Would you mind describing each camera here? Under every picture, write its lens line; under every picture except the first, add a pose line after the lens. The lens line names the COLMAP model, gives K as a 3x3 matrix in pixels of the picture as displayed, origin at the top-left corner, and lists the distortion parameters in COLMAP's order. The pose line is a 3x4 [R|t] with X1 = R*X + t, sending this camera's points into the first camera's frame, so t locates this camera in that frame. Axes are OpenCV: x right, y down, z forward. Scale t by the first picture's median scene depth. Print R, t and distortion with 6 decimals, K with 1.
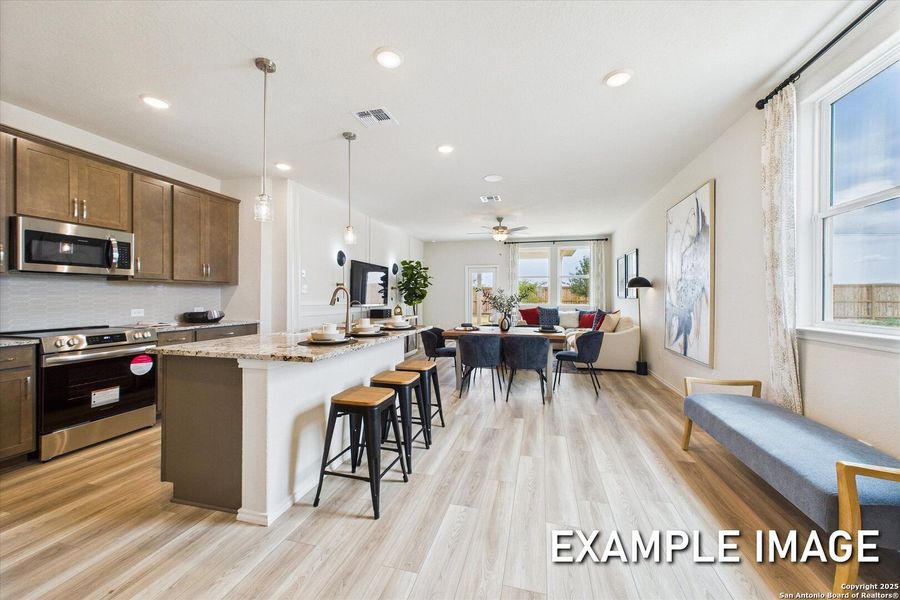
lens RADIAL K [[344.3, 0, 450.0], [0, 344.3, 296.9], [0, 0, 1]] dist [0.001819, 0.000178]
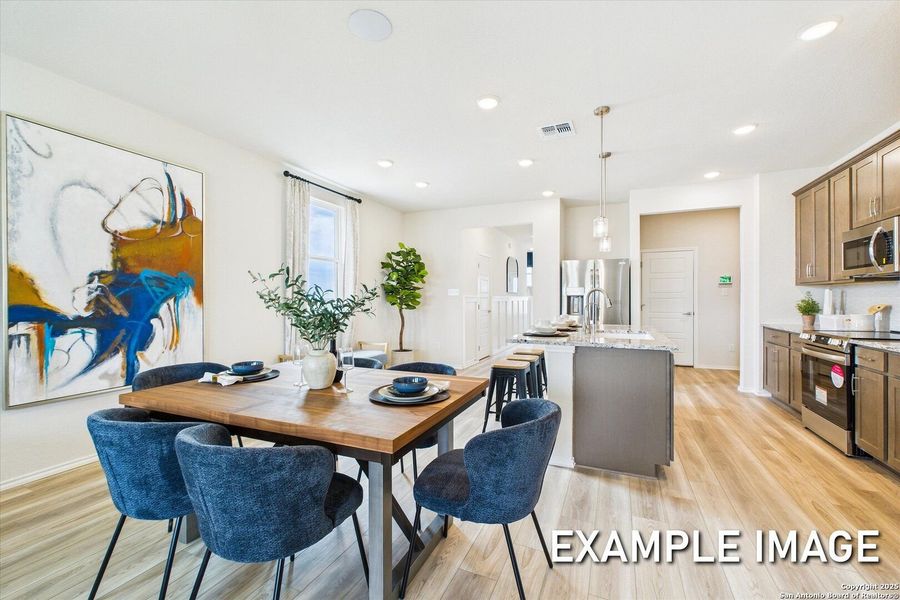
lens RADIAL K [[378.5, 0, 450.0], [0, 378.5, 300.0], [0, 0, 1]] dist [0.001337, 0.000229]
pose [[-0.987562, -0.001952, 0.157218, -0.049572], [-0.001114, 0.999985, 0.005422, -0.000838], [-0.157226, 0.005179, -0.987549, 1.426105]]
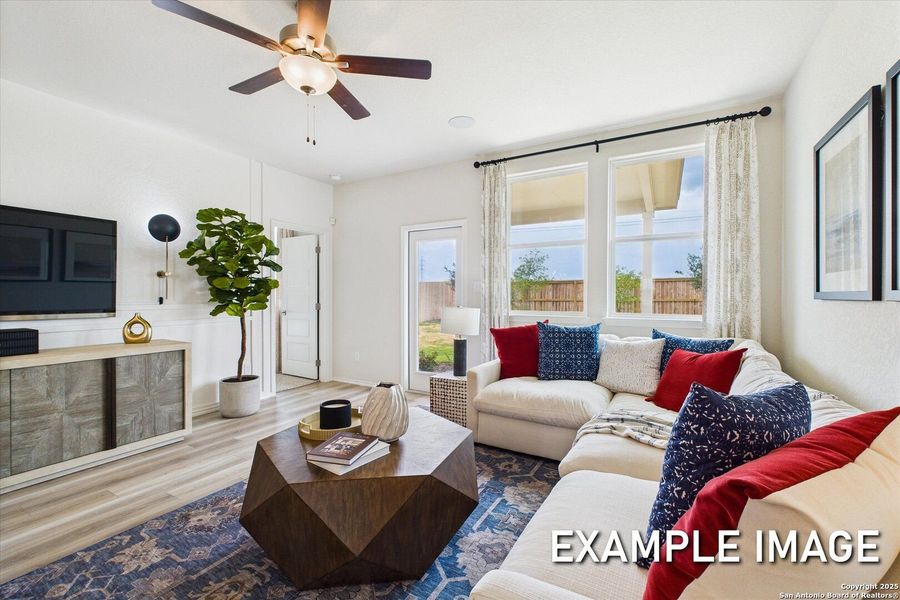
lens RADIAL K [[379.2, 0, 450.2], [0, 379.2, 295.2], [0, 0, 1]] dist [0.002464, 0.000387]
pose [[0.964934, -0.000552, -0.262491, 0.492731], [0.001676, 0.999990, 0.004055, -0.002182], [0.262486, -0.004353, 0.964926, 1.084634]]
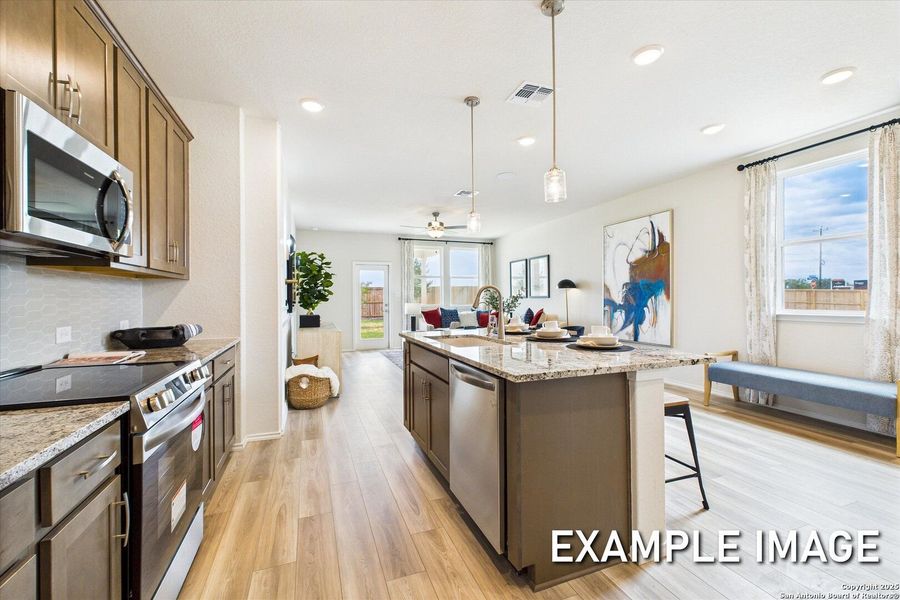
lens RADIAL K [[378.5, 0, 450.0], [0, 378.5, 300.0], [0, 0, 1]] dist [0.001337, 0.000229]
pose [[0.815331, -0.011661, 0.578878, -0.617195], [0.009653, 0.999932, 0.006546, -0.000254], [-0.578915, 0.000251, 0.815388, 0.212679]]
